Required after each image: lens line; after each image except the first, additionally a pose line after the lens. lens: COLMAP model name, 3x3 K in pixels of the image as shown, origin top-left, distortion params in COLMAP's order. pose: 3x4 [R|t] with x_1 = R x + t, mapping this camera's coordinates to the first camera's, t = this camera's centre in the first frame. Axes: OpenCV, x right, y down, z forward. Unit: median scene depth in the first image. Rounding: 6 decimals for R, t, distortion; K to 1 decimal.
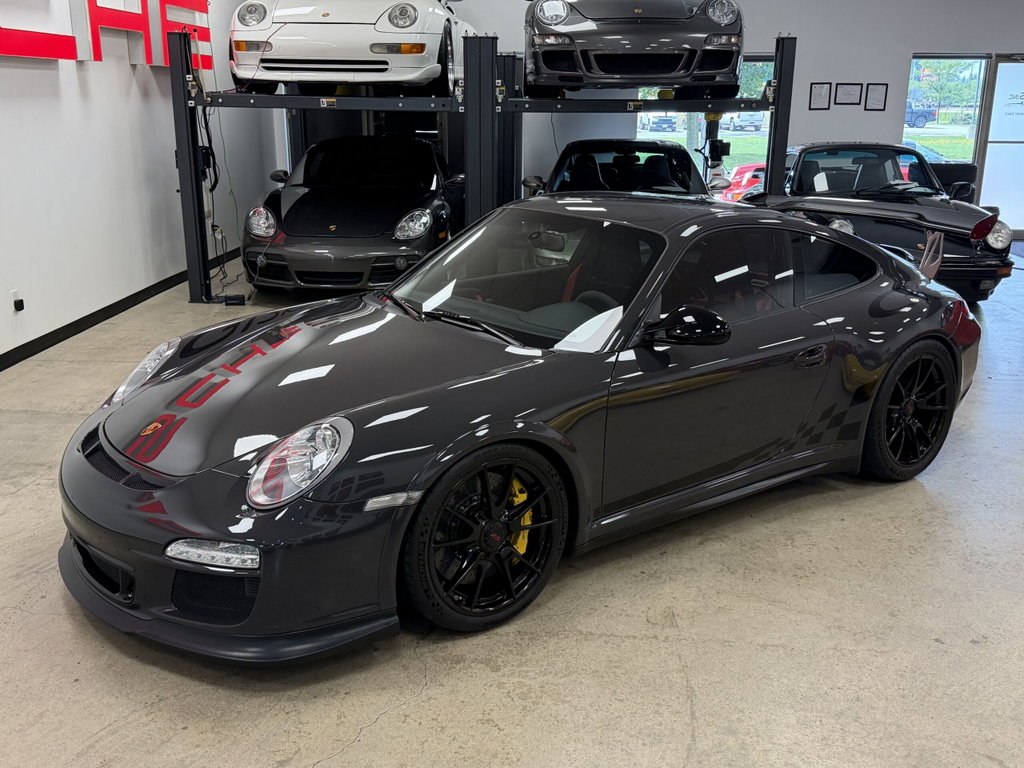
lens RADIAL K [[999.4, 0, 512.0], [0, 999.4, 384.0], [0, 0, 1]] dist [0.171940, -0.353526]
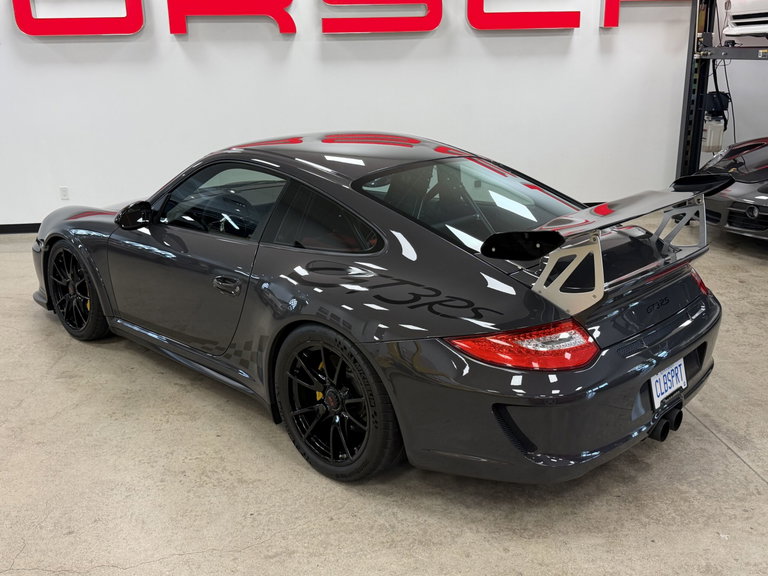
lens RADIAL K [[749.6, 0, 384.0], [0, 749.6, 288.0], [0, 0, 1]] dist [0.171940, -0.353526]
pose [[0.144331, 0.279540, -0.949224, 1.075204], [-0.253942, 0.937606, 0.237506, -0.256612], [0.956390, 0.206768, 0.206313, 0.950655]]
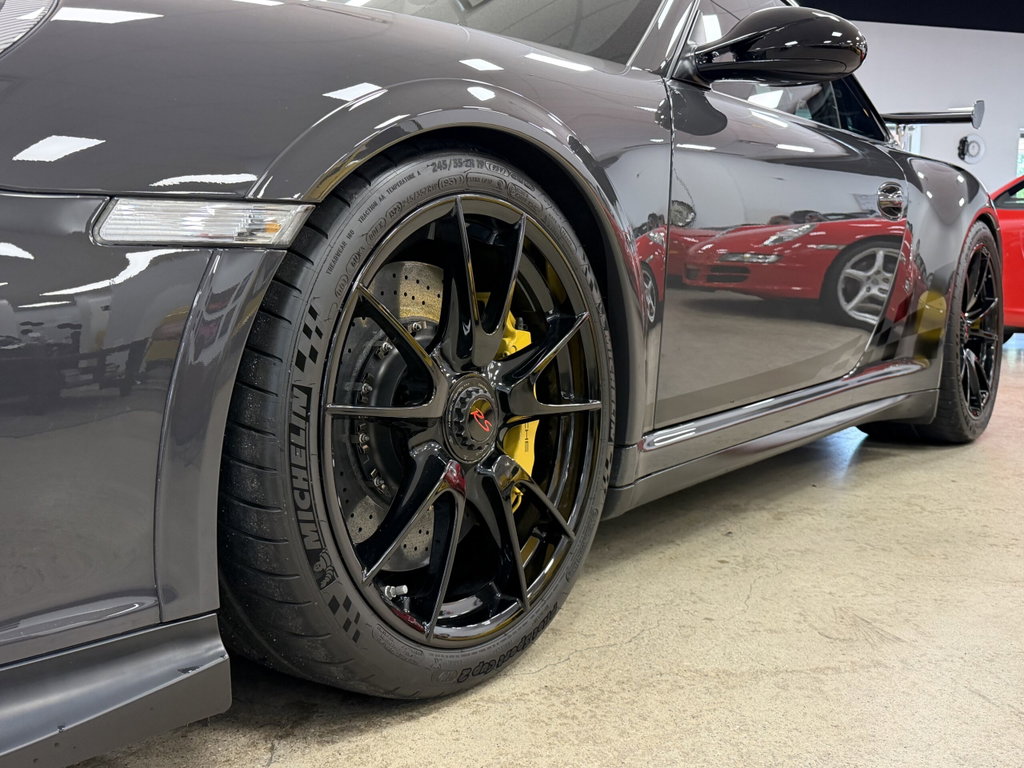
lens RADIAL K [[999.4, 0, 512.0], [0, 999.4, 384.0], [0, 0, 1]] dist [0.171940, -0.353526]
pose [[0.960192, -0.026272, 0.278102, -0.079921], [0.070818, 0.985937, -0.151372, 0.146604], [-0.270214, 0.165040, 0.948549, 0.487540]]
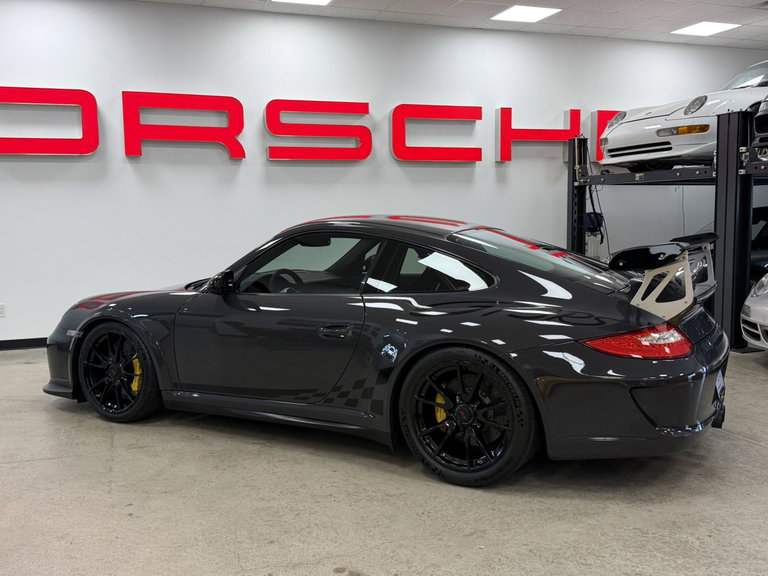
lens RADIAL K [[749.6, 0, 384.0], [0, 749.6, 288.0], [0, 0, 1]] dist [0.171940, -0.353526]
pose [[0.389122, 0.076107, -0.918037, 1.134044], [-0.235676, 0.971639, -0.019344, -0.072336], [0.890529, 0.223886, 0.396023, 0.636395]]
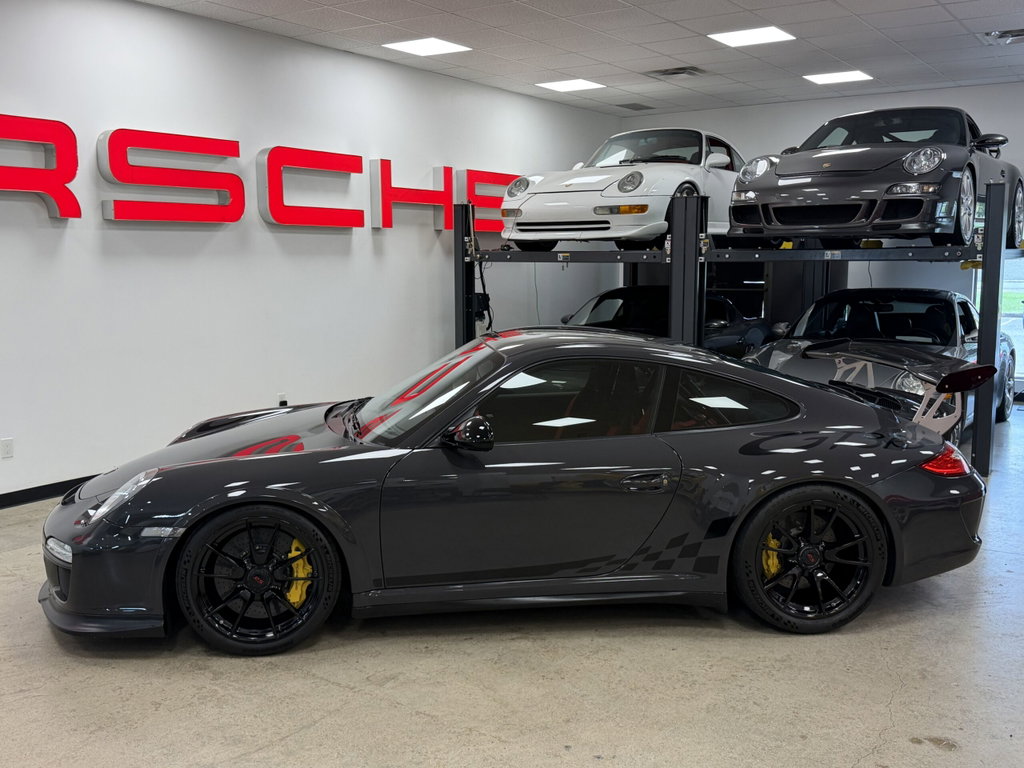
lens RADIAL K [[999.4, 0, 512.0], [0, 999.4, 384.0], [0, 0, 1]] dist [0.171940, -0.353526]
pose [[0.858997, 0.055019, -0.509017, 0.672009], [-0.130149, 0.985015, -0.113165, 0.008834], [0.495163, 0.163457, 0.853285, 0.020667]]
